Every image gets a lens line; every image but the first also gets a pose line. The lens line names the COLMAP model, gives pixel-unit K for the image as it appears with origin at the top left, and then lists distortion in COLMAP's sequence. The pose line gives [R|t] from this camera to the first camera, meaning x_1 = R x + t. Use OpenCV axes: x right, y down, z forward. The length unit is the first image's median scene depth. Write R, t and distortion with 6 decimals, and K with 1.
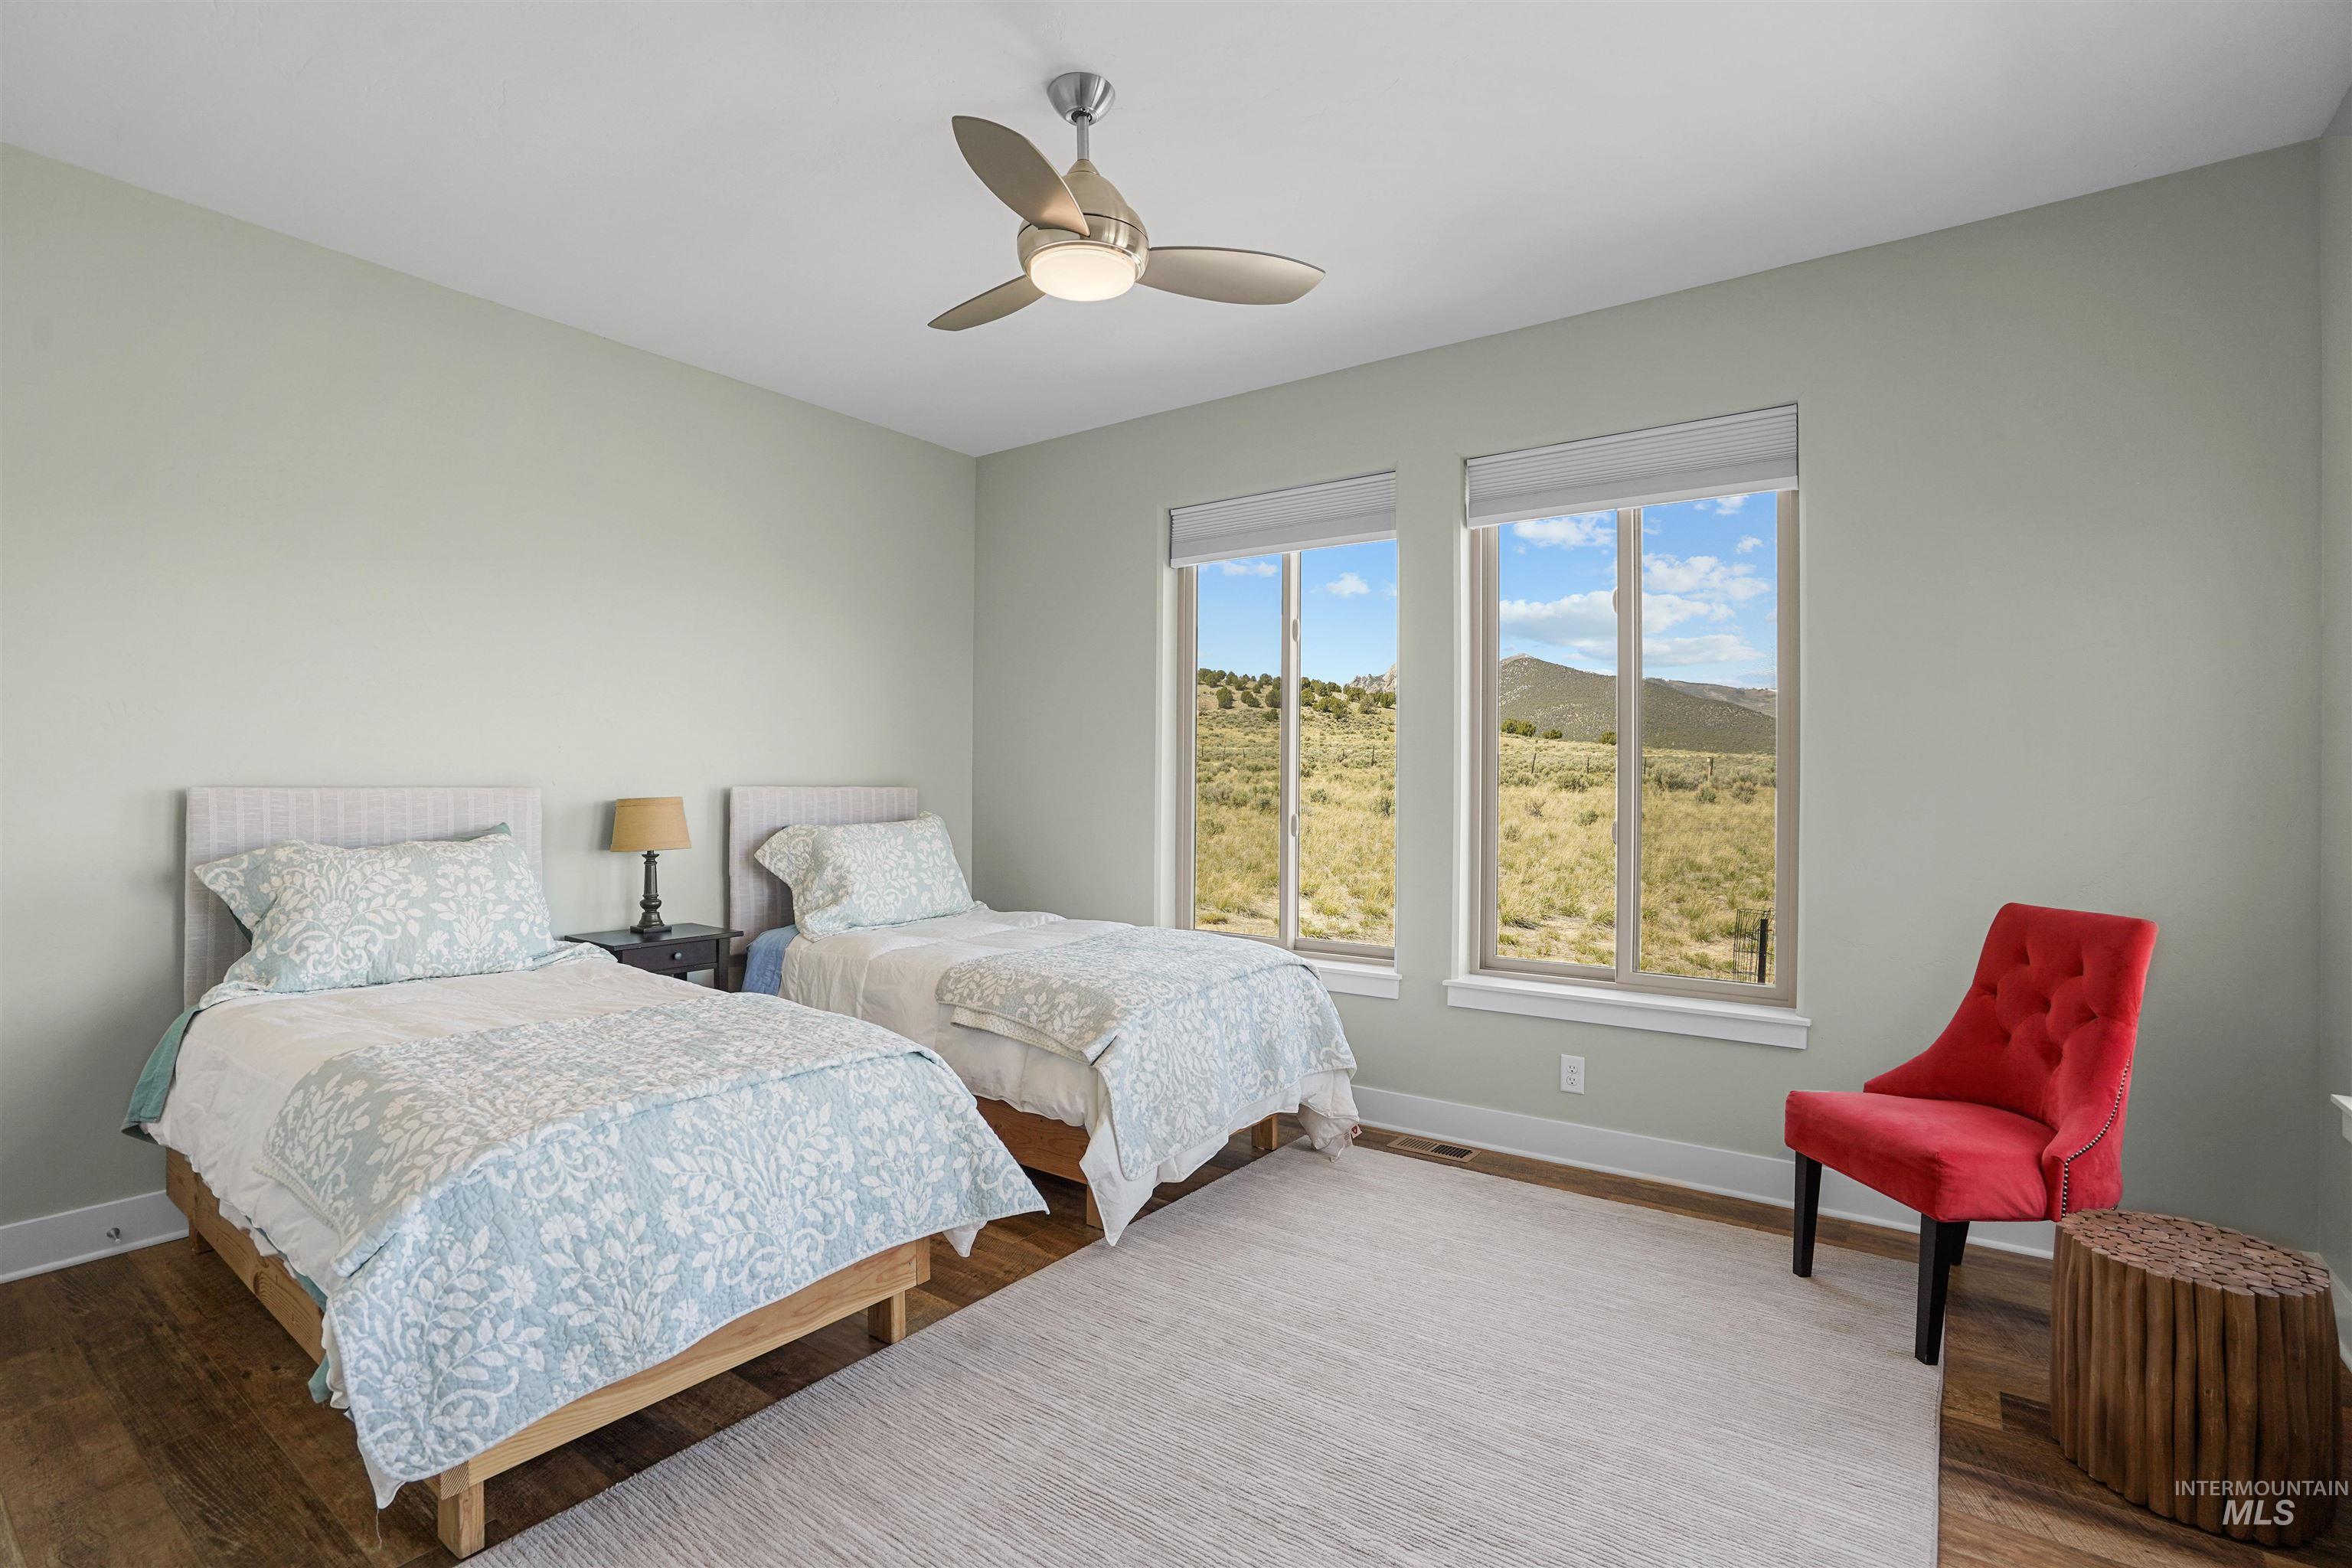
lens RADIAL K [[1084.6, 0, 1180.0], [0, 1084.6, 809.2], [0, 0, 1]] dist [-0.001995, 0.000028]
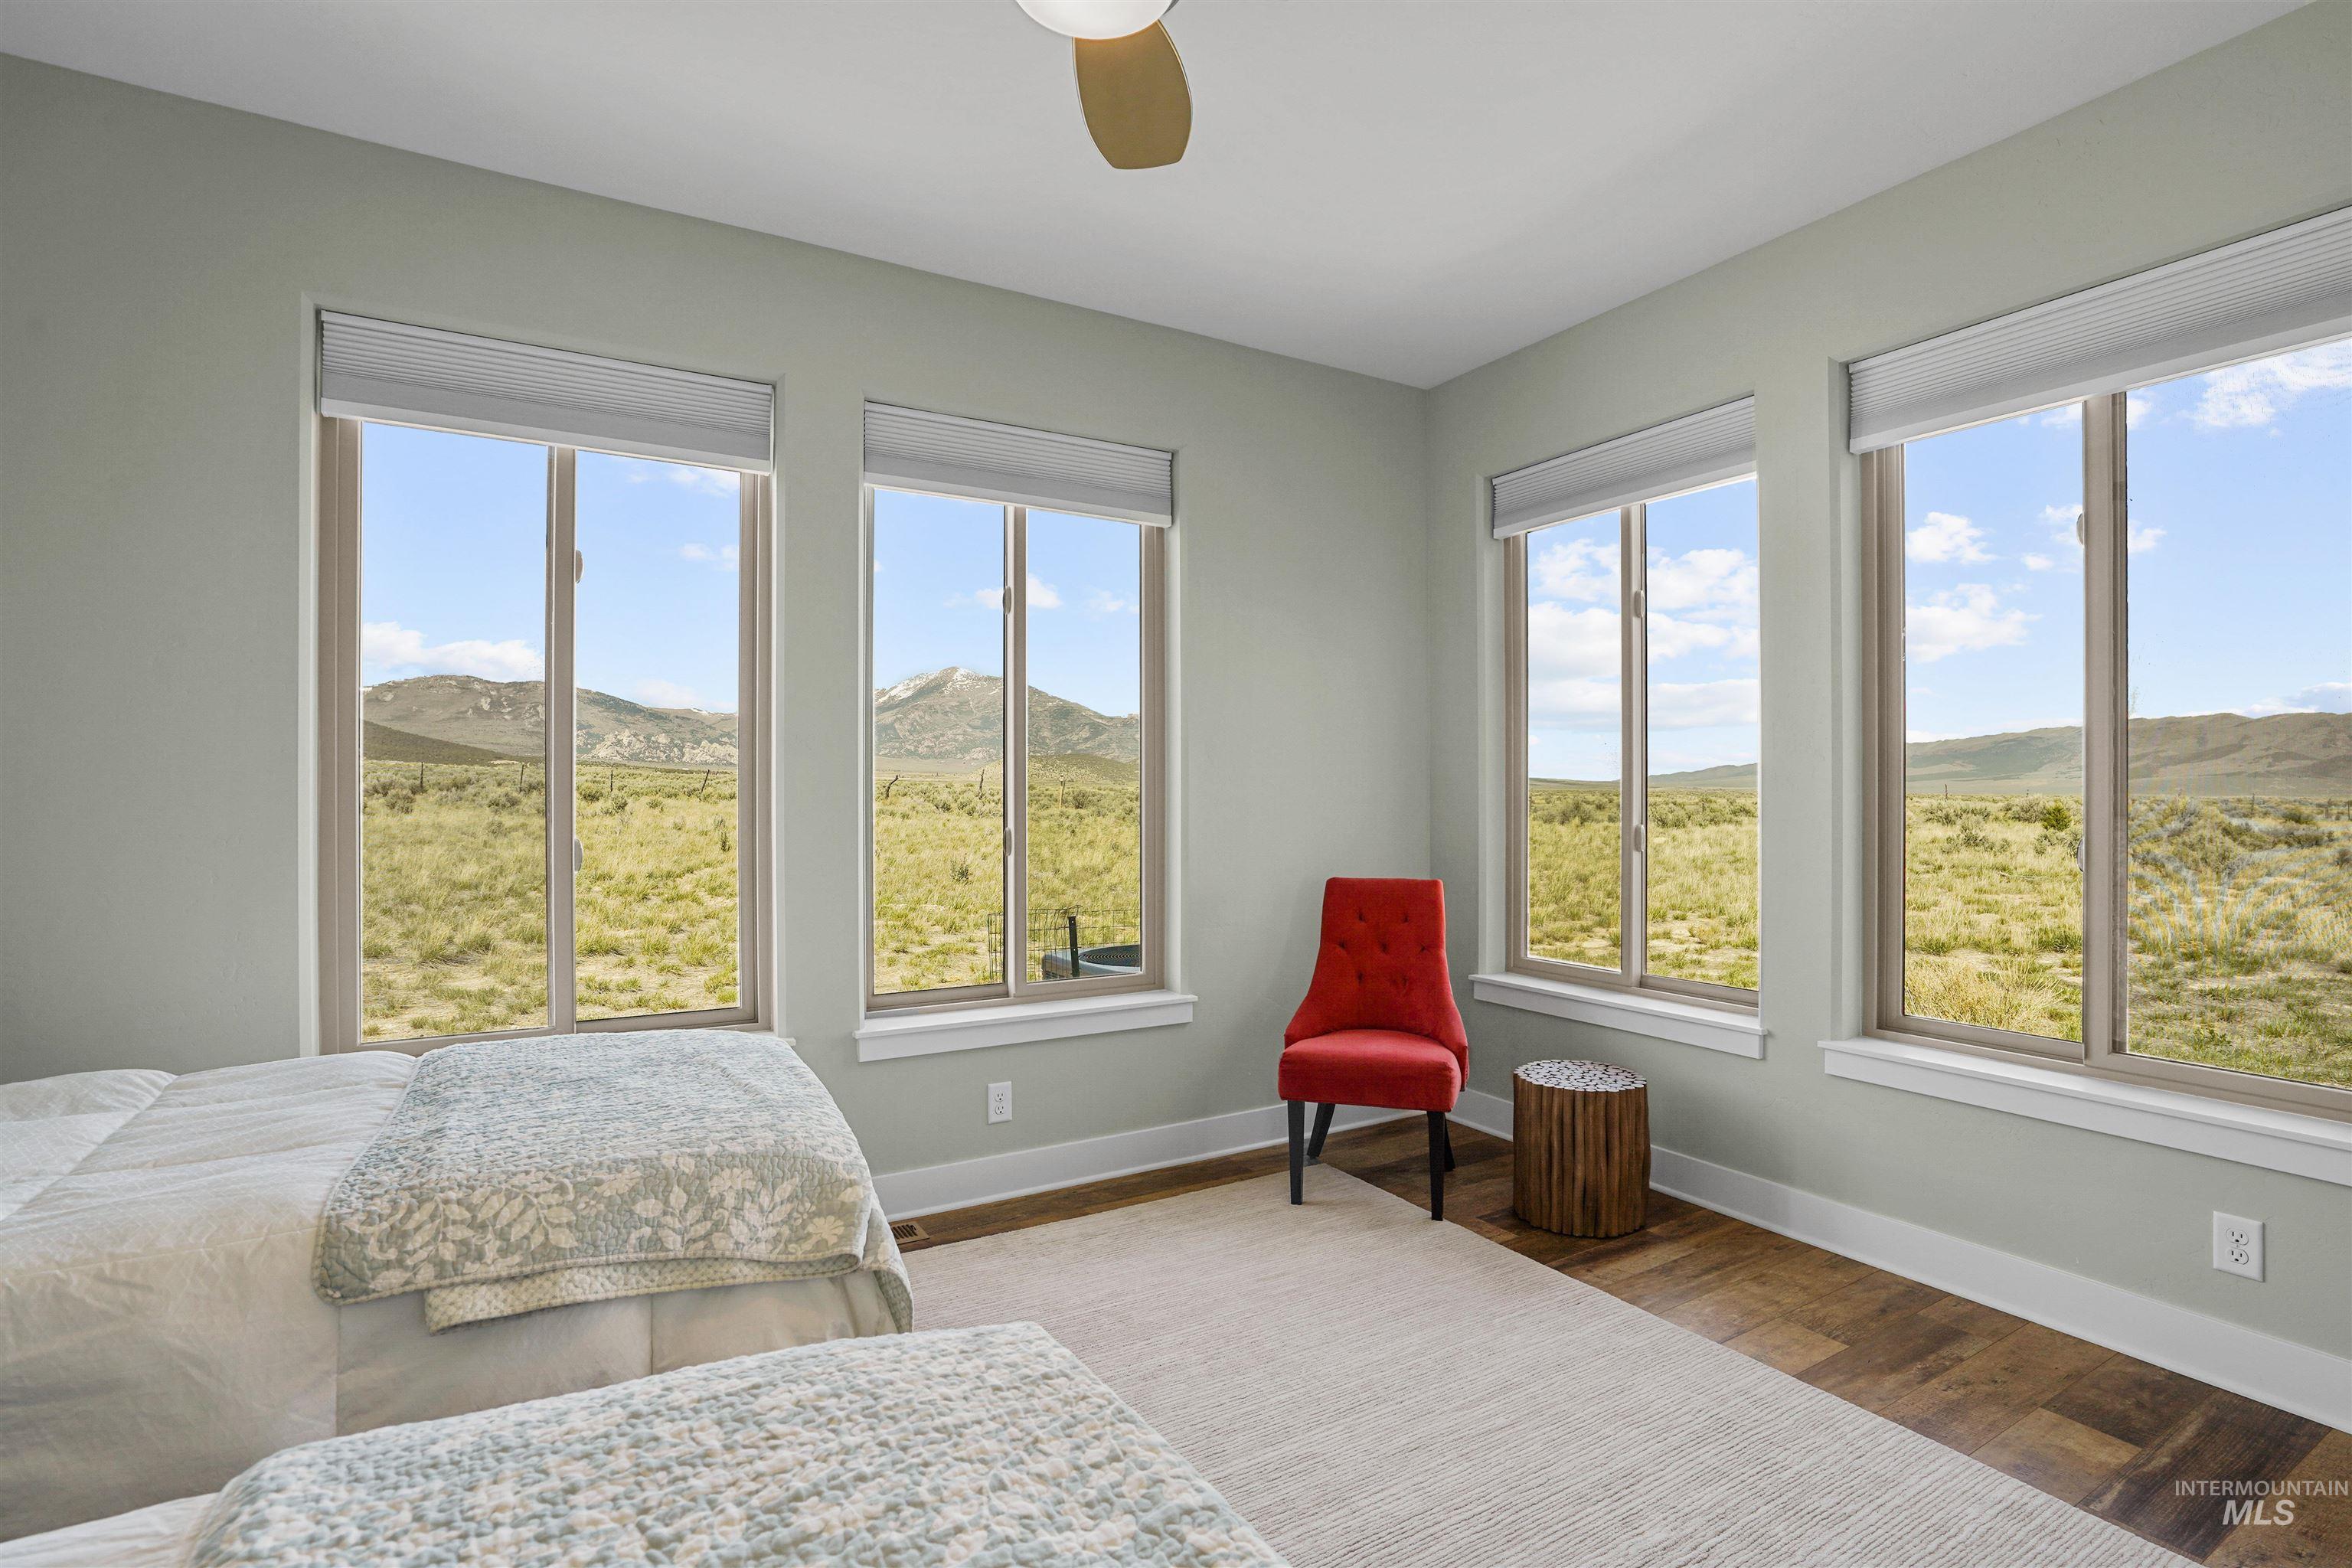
lens RADIAL K [[1111.8, 0, 1173.7], [0, 1111.8, 813.4], [0, 0, 1]] dist [-0.046489, 0.021526]
pose [[0.411044, -0.025310, 0.911264, -0.515720], [0.028045, 0.999492, 0.015110, -0.016154], [-0.911184, 0.019345, 0.411545, 0.554310]]
